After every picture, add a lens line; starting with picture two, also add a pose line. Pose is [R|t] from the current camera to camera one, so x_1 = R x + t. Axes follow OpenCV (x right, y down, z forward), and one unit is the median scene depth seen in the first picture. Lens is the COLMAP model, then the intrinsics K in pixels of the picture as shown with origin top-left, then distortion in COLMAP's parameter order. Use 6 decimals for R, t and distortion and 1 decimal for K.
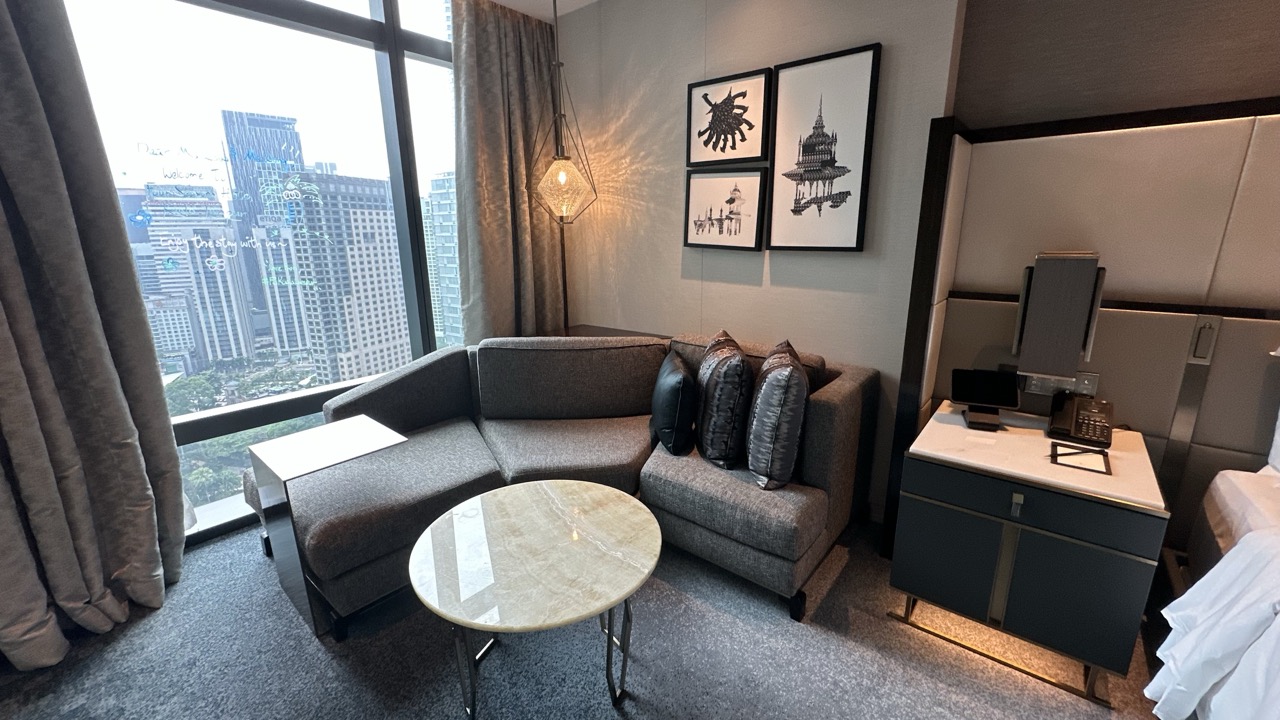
lens RADIAL K [[497.5, 0, 645.2], [0, 497.5, 360.0], [0, 0, 1]] dist [-0.002621, 0.001268]
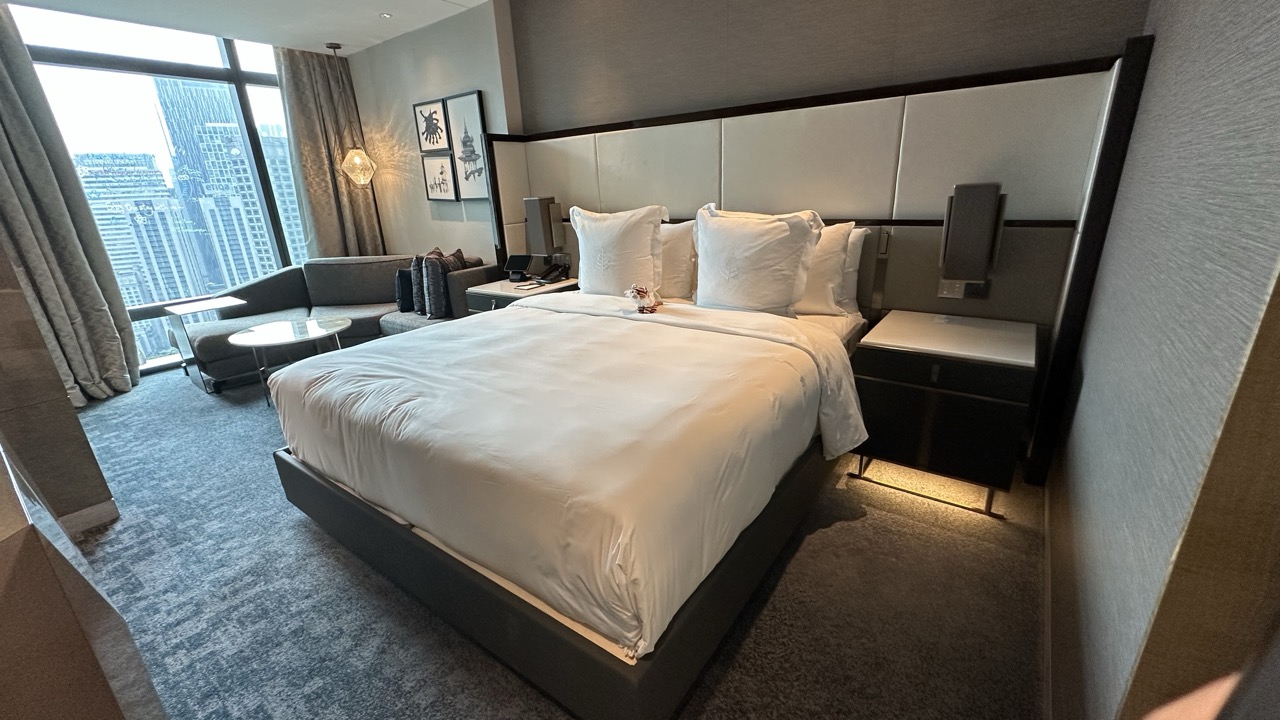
lens RADIAL K [[497.5, 0, 643.6], [0, 497.5, 357.8], [0, 0, 1]] dist [-0.002621, 0.001268]
pose [[0.998127, -0.046437, 0.039829, 0.777665], [0.043221, 0.996007, 0.078119, 0.221333], [-0.043298, -0.076251, 0.996148, -0.821624]]
